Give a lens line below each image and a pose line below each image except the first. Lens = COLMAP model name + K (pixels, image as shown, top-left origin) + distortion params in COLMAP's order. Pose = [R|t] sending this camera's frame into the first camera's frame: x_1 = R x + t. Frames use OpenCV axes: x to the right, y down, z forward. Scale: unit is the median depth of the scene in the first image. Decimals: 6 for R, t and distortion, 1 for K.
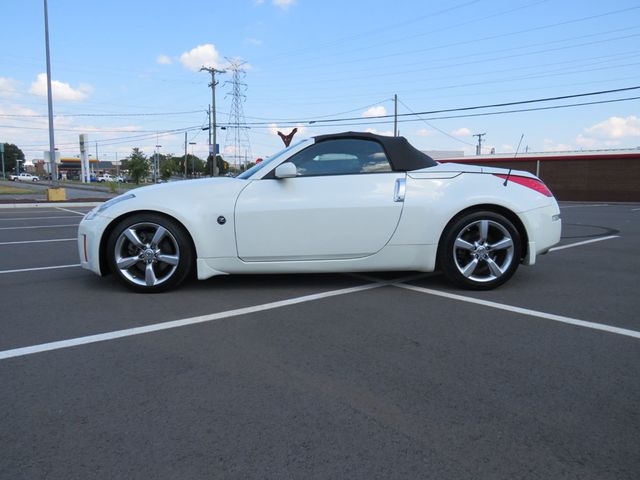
lens RADIAL K [[447.1, 0, 320.0], [0, 447.1, 240.0], [0, 0, 1]] dist [-0.034685, 0.016667]
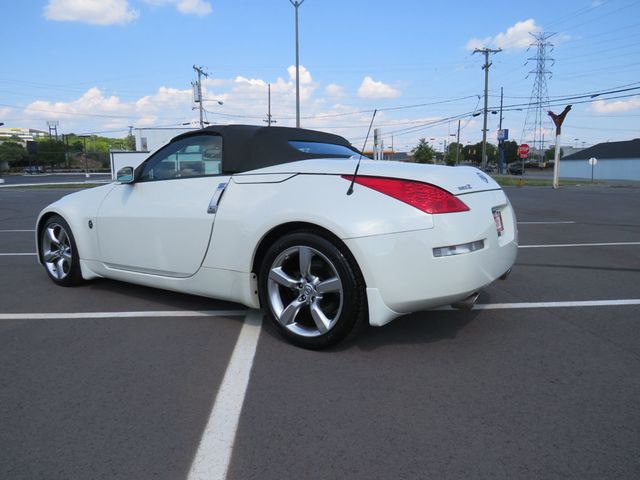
lens RADIAL K [[447.1, 0, 320.0], [0, 447.1, 240.0], [0, 0, 1]] dist [-0.034685, 0.016667]
pose [[0.783690, 0.077126, -0.616345, 0.104766], [-0.060774, 0.997021, 0.047487, -0.011227], [0.618172, 0.000242, 0.786043, 0.064274]]
